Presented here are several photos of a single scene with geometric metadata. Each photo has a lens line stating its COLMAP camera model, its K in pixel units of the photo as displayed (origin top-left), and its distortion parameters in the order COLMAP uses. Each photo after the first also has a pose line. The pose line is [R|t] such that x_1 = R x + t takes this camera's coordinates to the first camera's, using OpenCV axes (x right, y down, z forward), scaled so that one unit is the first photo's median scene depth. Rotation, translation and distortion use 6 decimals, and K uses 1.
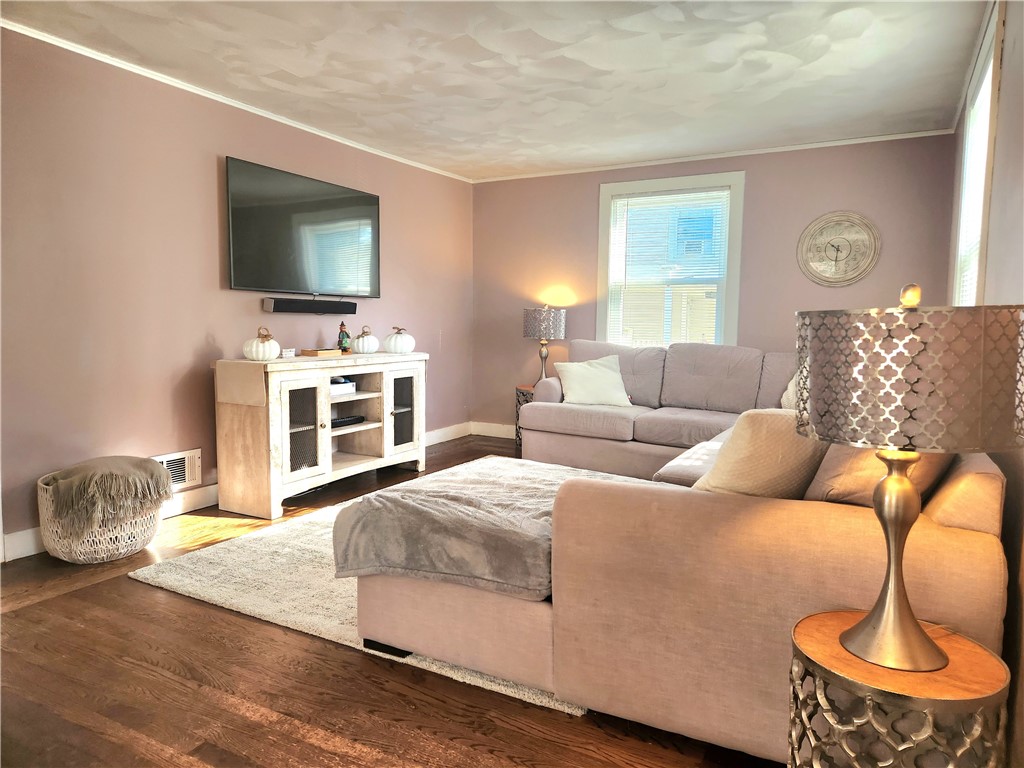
lens RADIAL K [[692.2, 0, 512.0], [0, 692.2, 384.0], [0, 0, 1]] dist [0.068774, -0.040529]
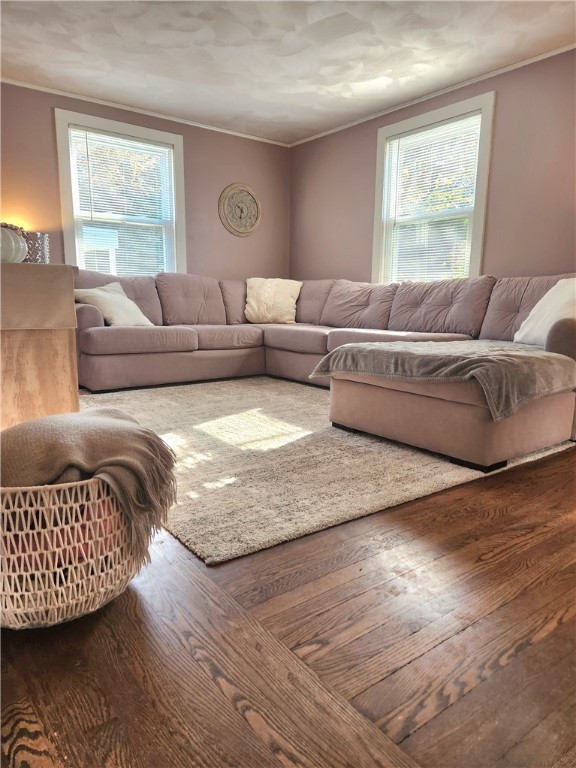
lens RADIAL K [[519.1, 0, 290.0], [0, 519.1, 398.5], [0, 0, 1]] dist [0.068774, -0.040529]
pose [[0.404001, -0.187284, 0.895382, -0.745991], [0.080521, 0.982299, 0.169133, 0.028900], [-0.911208, 0.003767, 0.411929, 0.578036]]
